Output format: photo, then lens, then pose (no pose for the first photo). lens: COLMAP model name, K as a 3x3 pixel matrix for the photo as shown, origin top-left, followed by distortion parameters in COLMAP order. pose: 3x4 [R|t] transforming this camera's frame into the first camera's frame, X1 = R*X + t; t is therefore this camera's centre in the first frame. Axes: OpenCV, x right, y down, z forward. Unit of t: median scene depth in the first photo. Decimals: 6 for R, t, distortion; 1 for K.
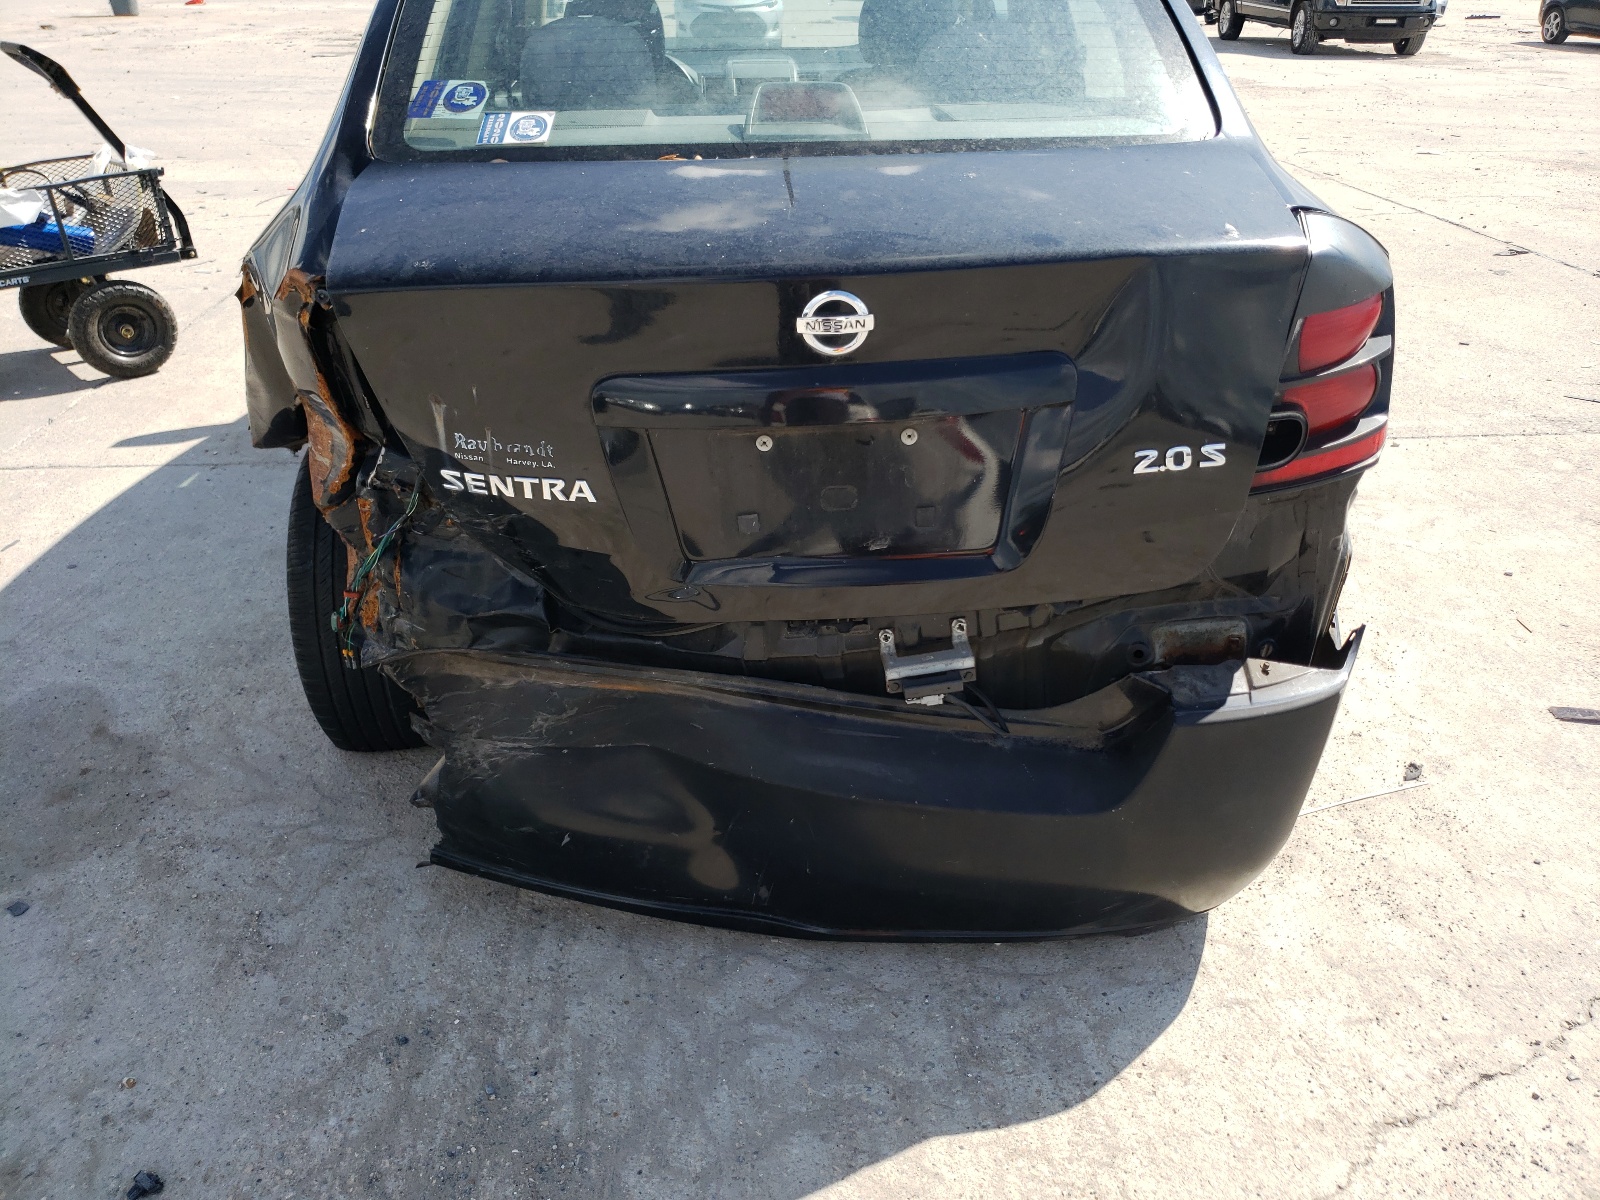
lens RADIAL K [[1350.5, 0, 801.6], [0, 1350.5, 596.9], [0, 0, 1]] dist [-0.013511, 0.017952]
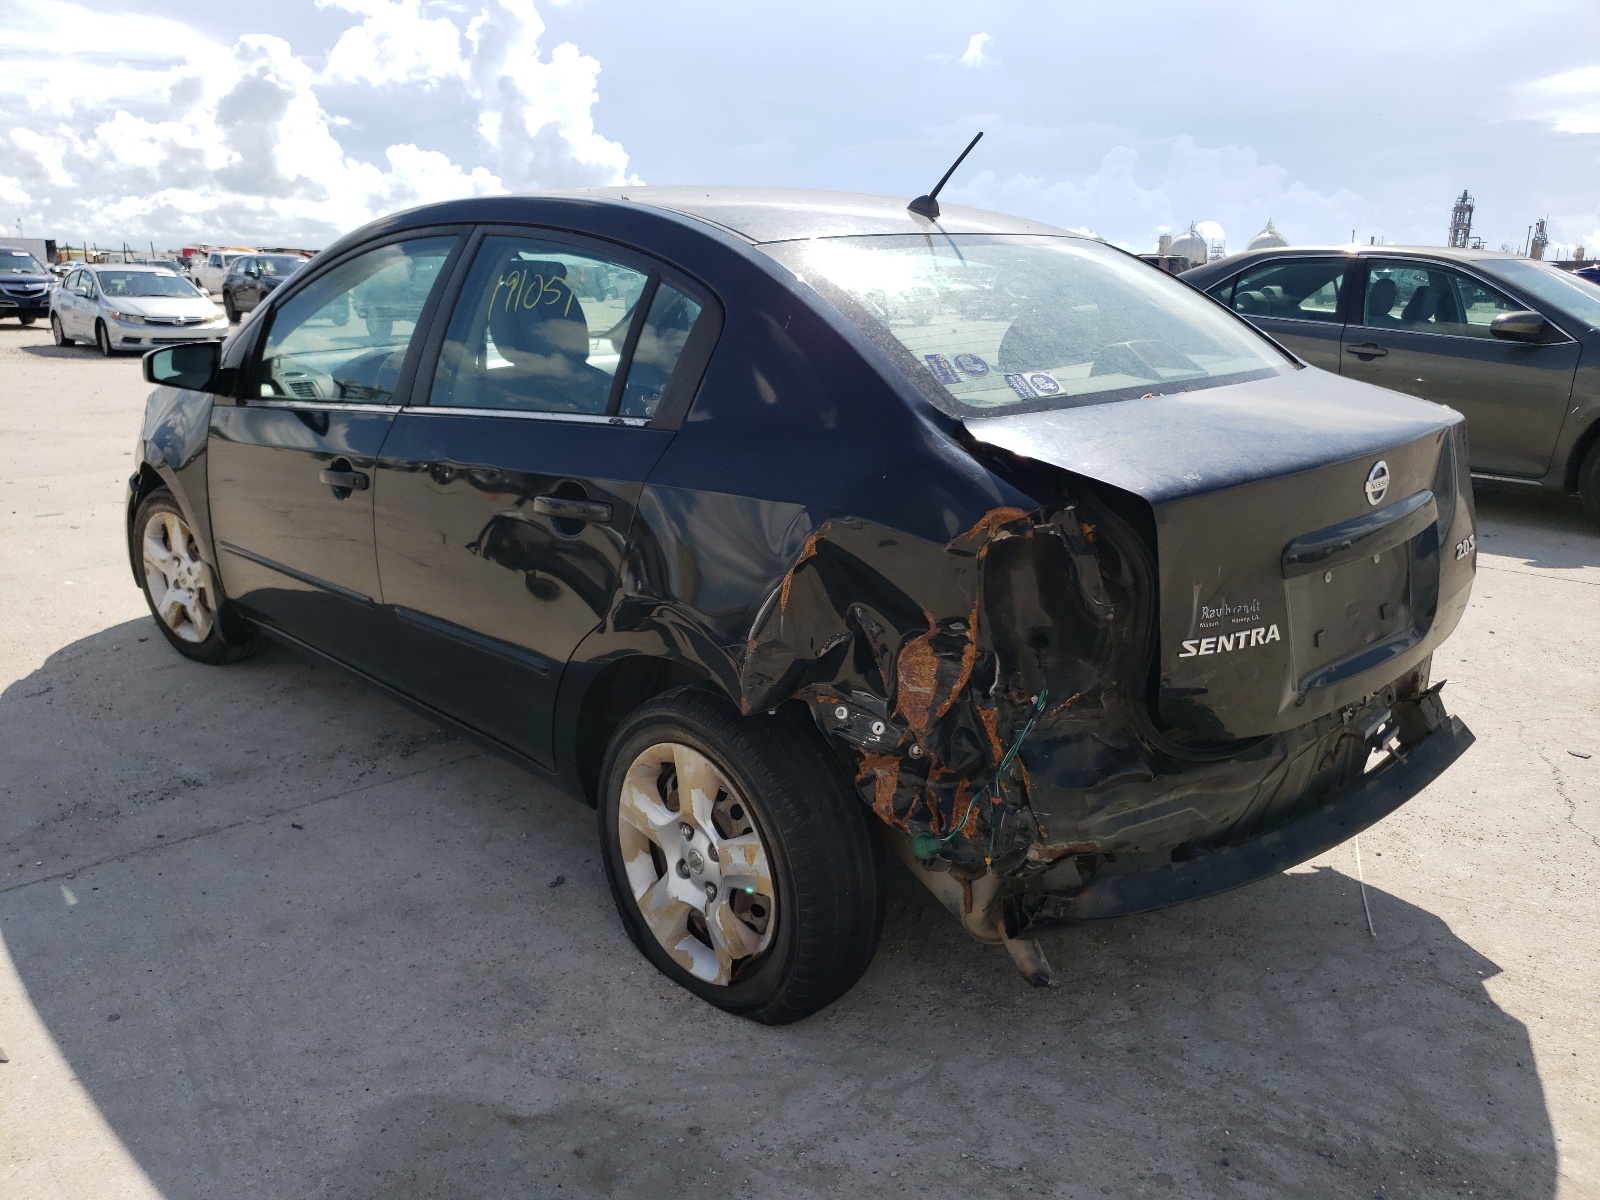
lens RADIAL K [[1350.5, 0, 800.0], [0, 1350.5, 600.0], [0, 0, 1]] dist [-0.013511, 0.017952]
pose [[0.762170, -0.166013, 0.625729, -1.222356], [0.290710, 0.951392, -0.101685, -0.101697], [-0.578433, 0.259407, 0.773384, 0.239007]]
